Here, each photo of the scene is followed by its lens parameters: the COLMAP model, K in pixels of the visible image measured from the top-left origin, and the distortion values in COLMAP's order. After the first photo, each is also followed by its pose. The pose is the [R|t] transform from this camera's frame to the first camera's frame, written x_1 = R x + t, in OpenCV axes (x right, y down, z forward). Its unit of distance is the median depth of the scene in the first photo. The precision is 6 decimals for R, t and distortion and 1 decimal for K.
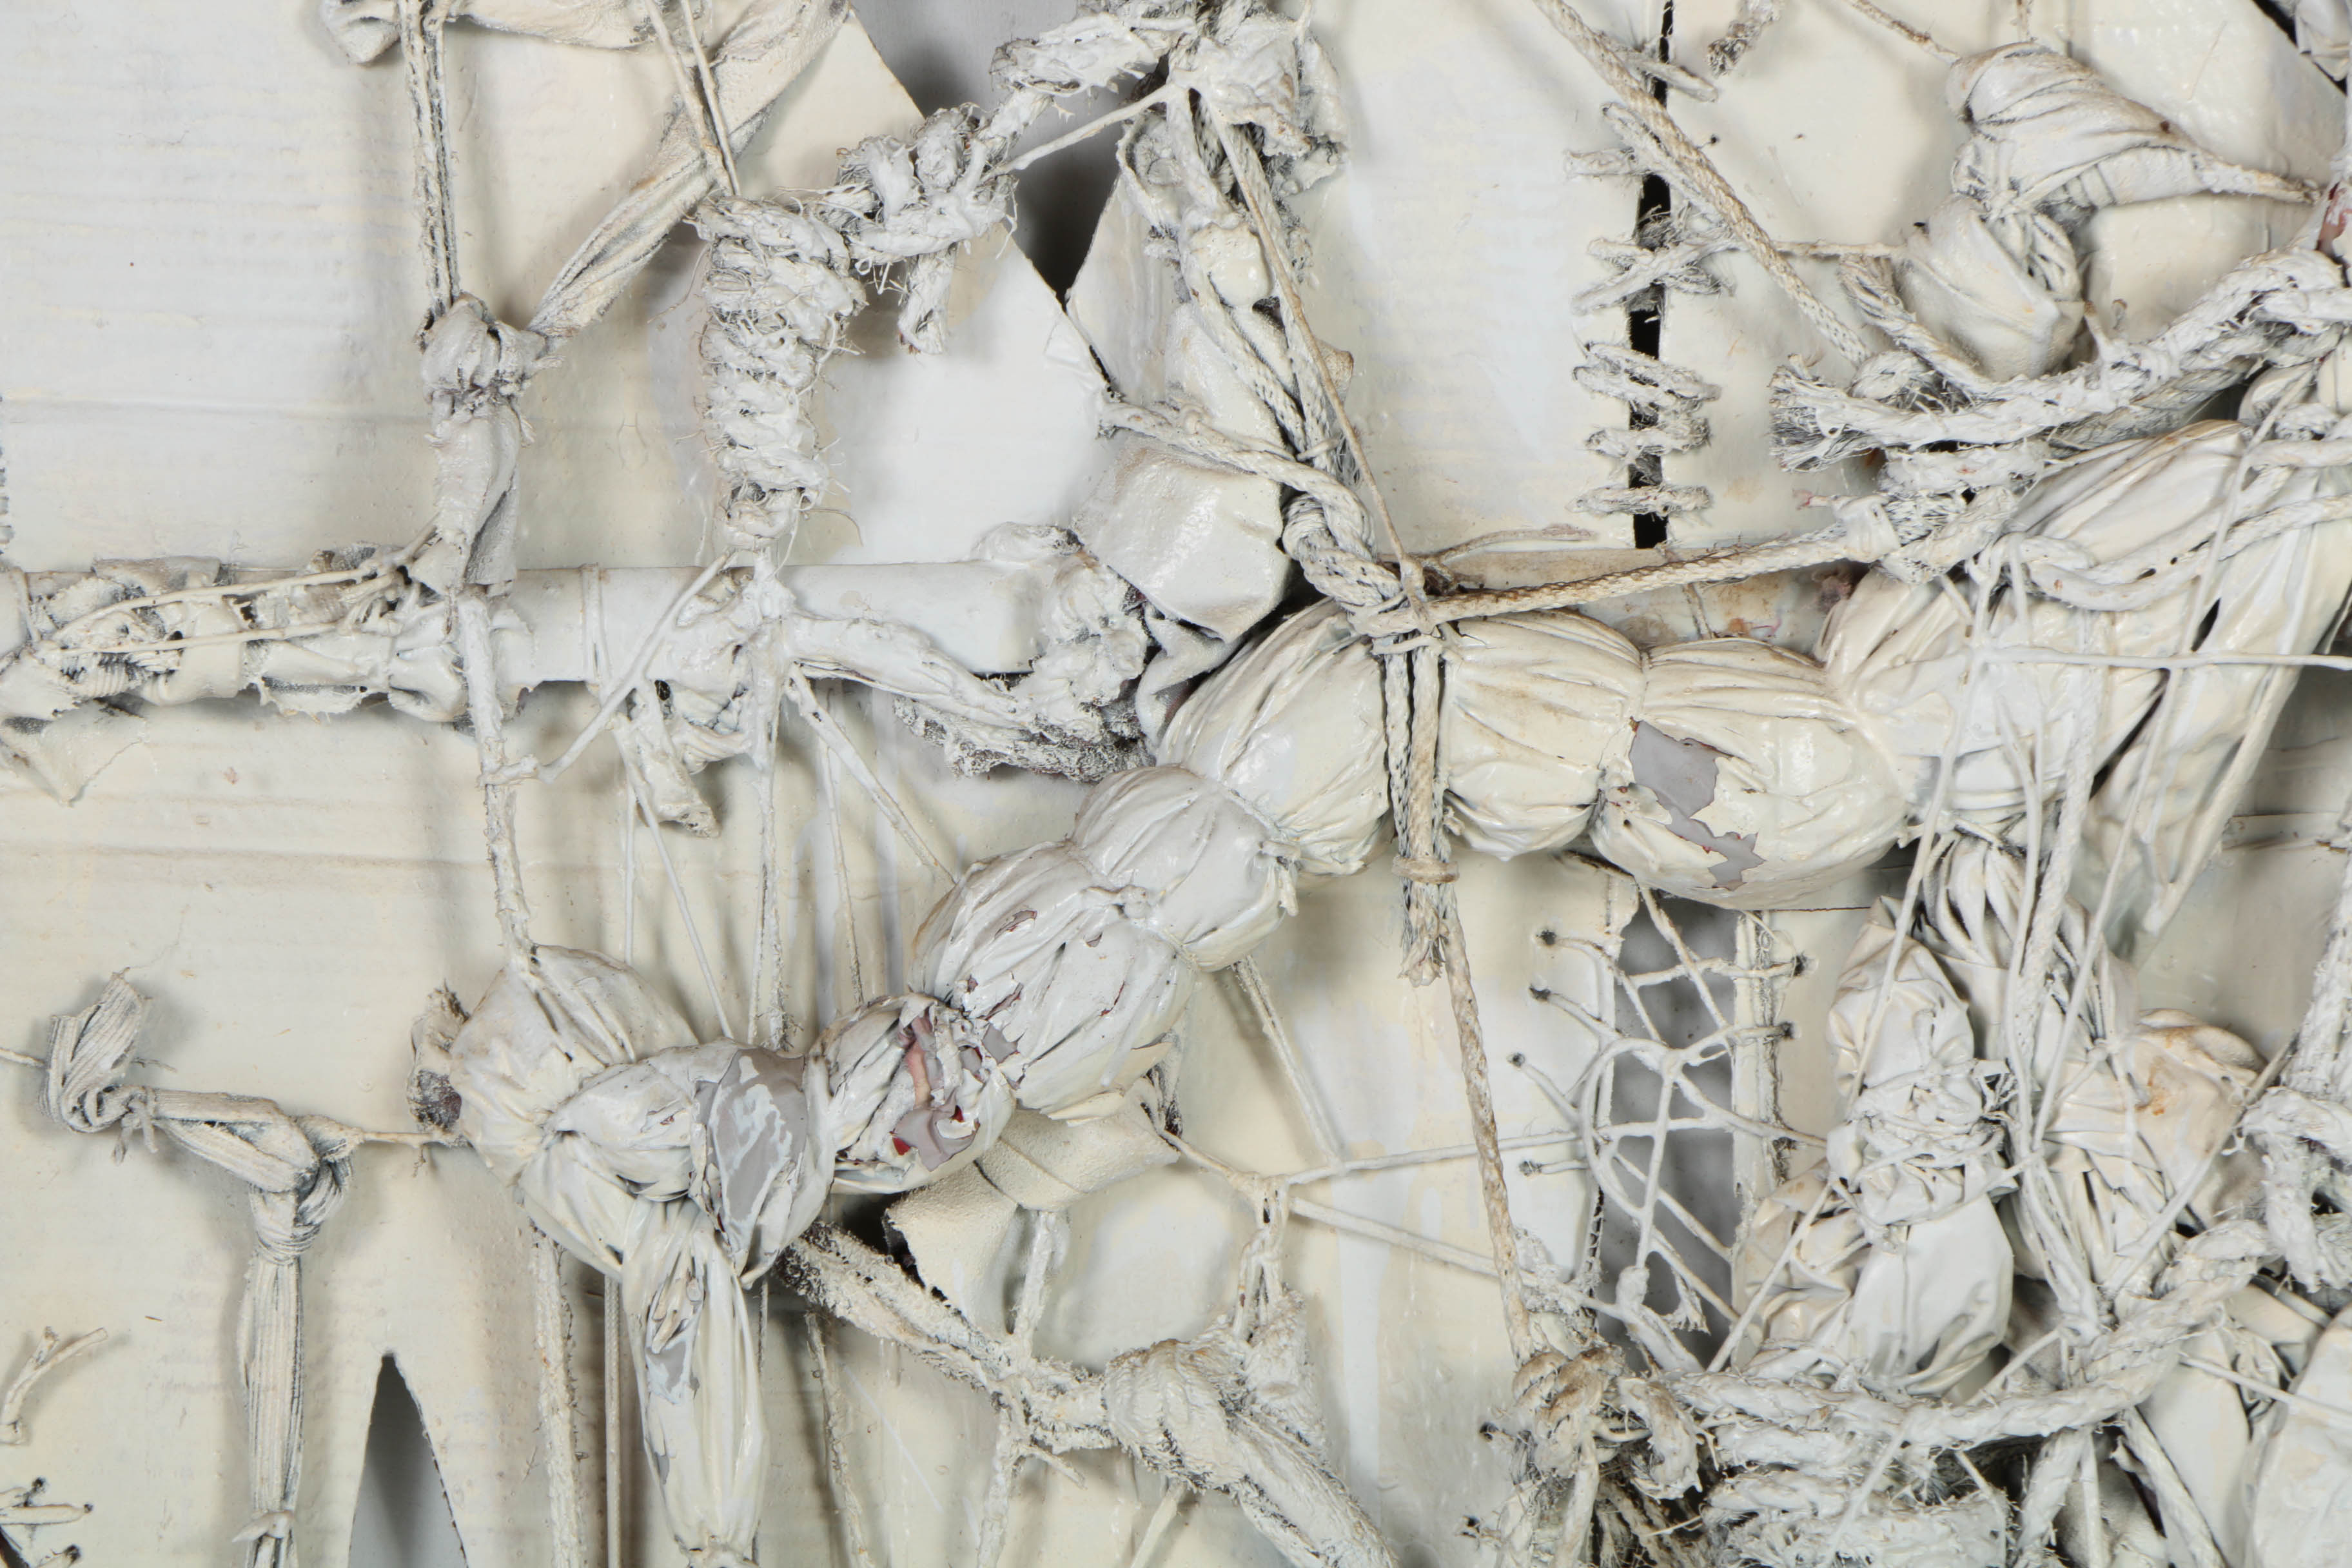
lens RADIAL K [[14542.6, 0, 1171.7], [0, 14542.6, 791.0], [0, 0, 1]] dist [2.548596, 0.000000]
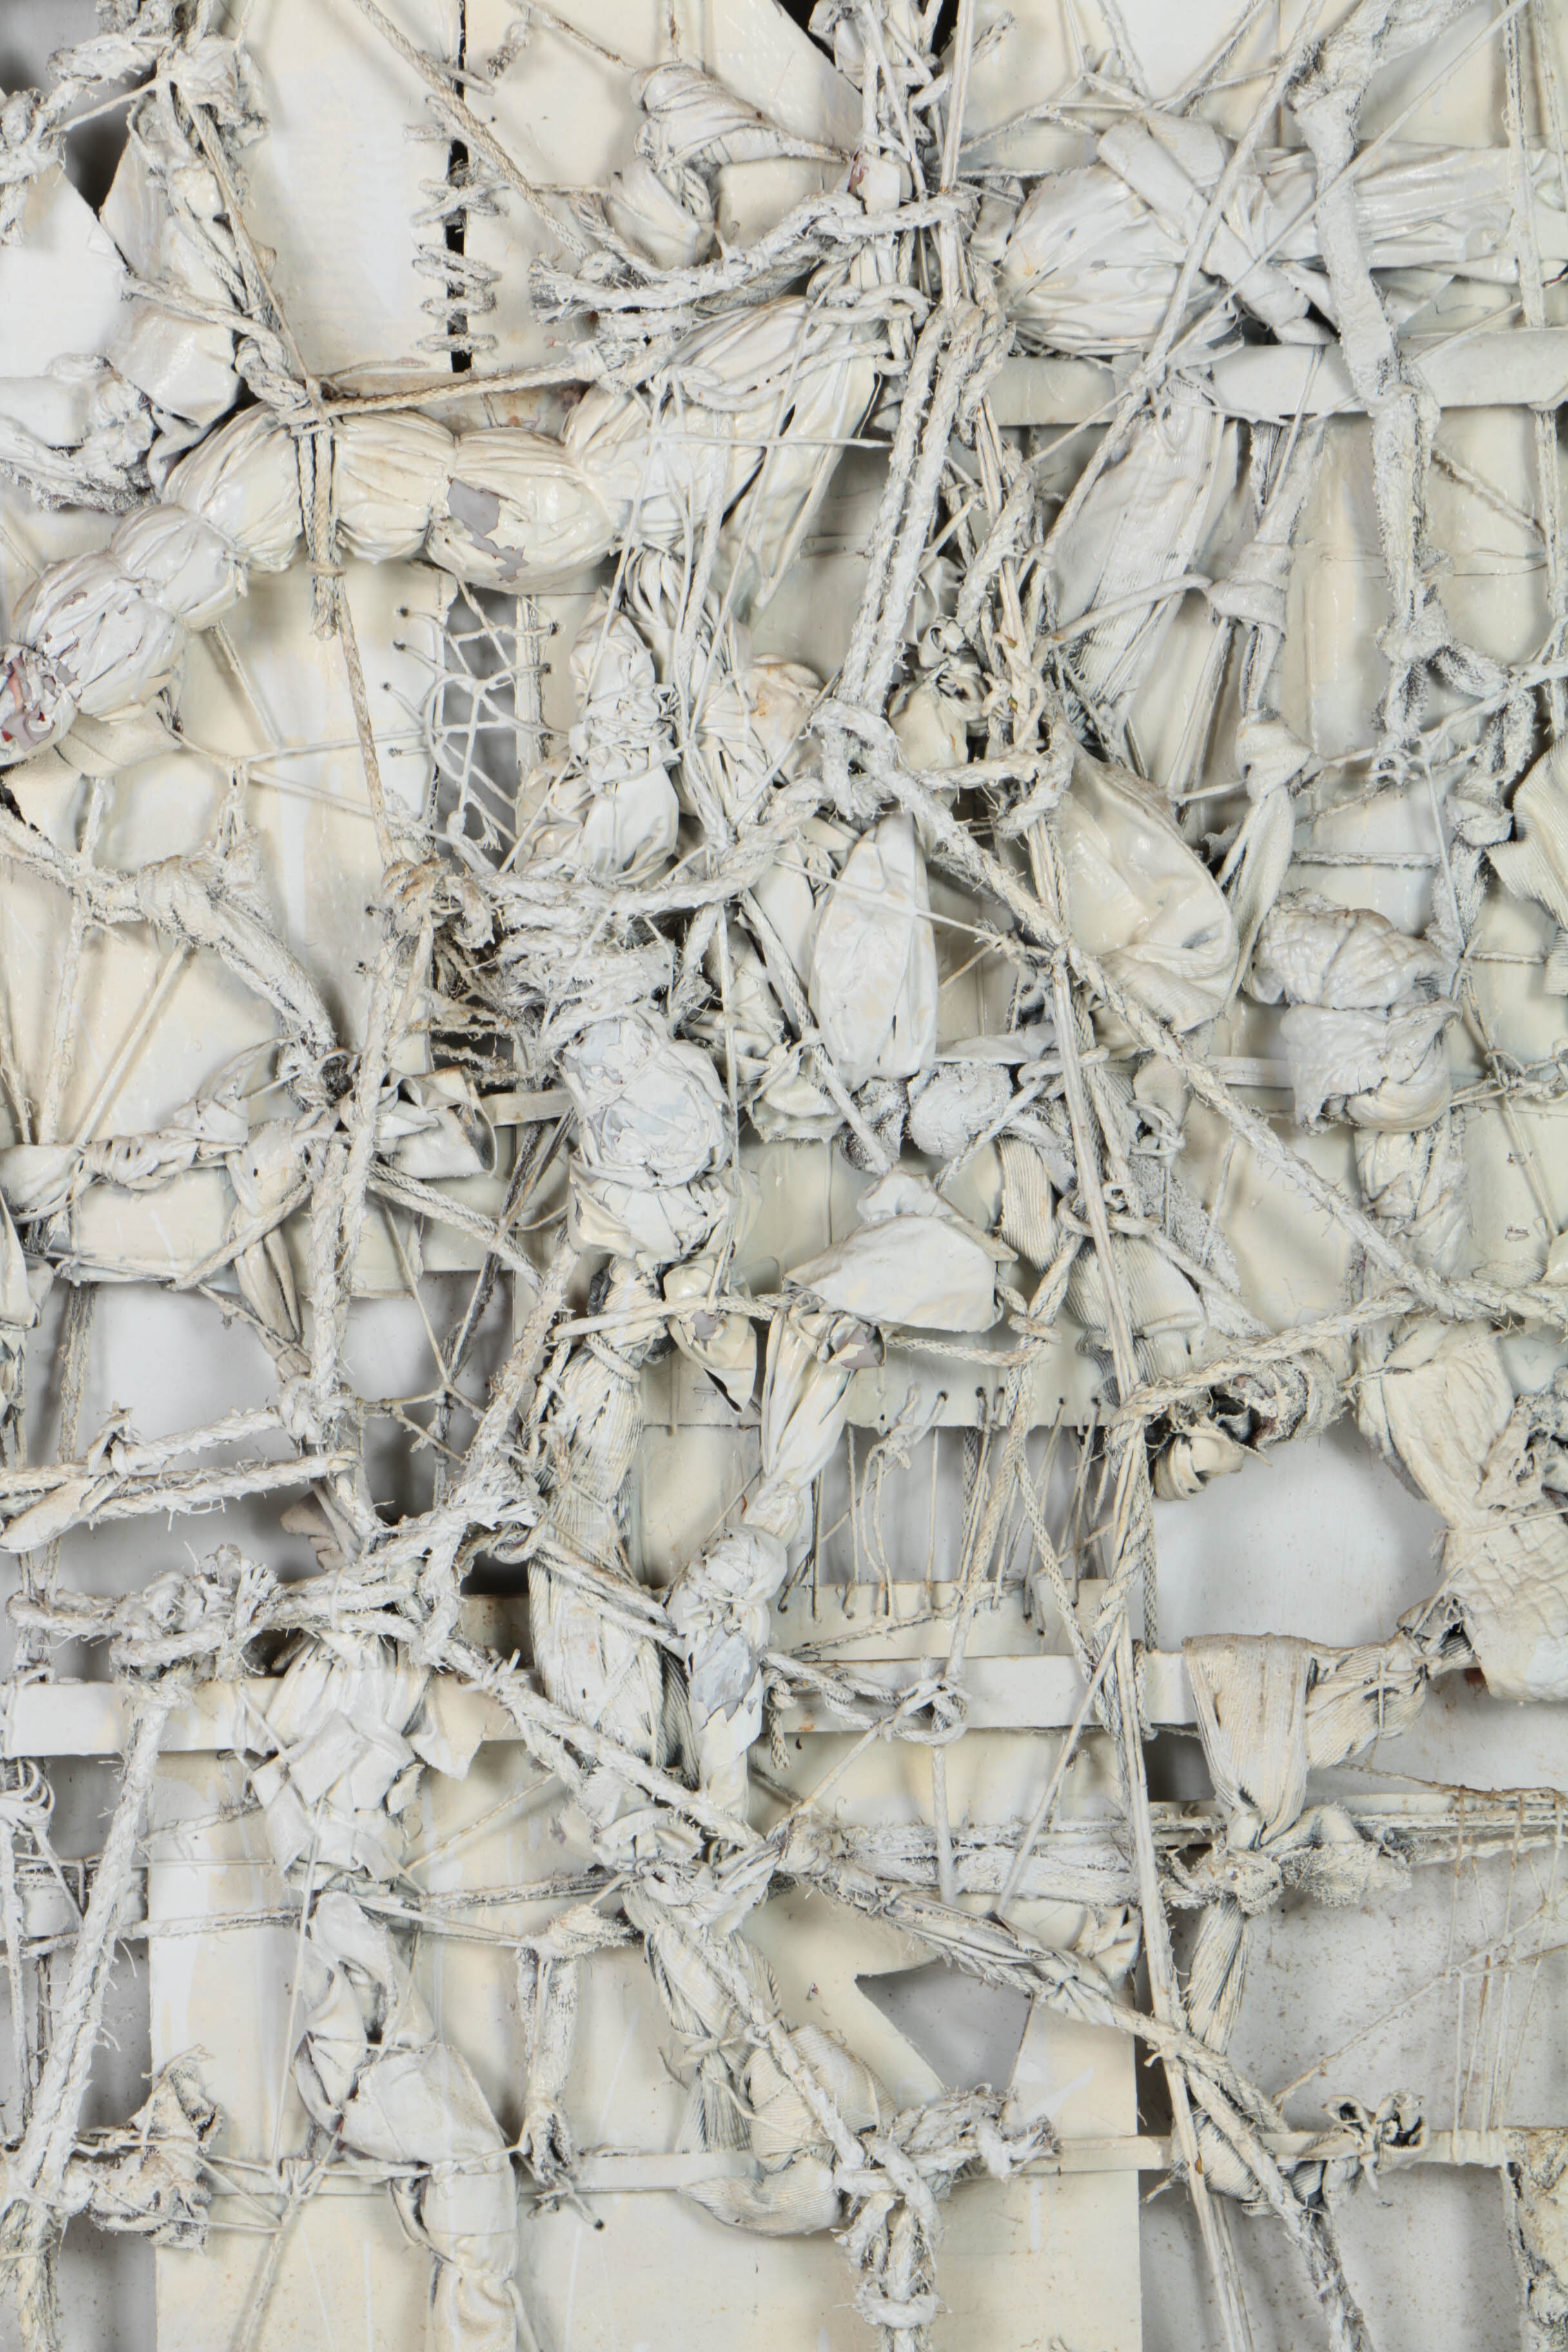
lens RADIAL K [[9565.7, 0, 798.6], [0, 9565.7, 1170.8], [0, 0, 1]] dist [1.243227, 0.000000]
pose [[0.999204, -0.004631, 0.039615, 0.027381], [0.002342, 0.998336, 0.057623, 0.010668], [-0.039816, -0.057485, 0.997552, -0.096432]]
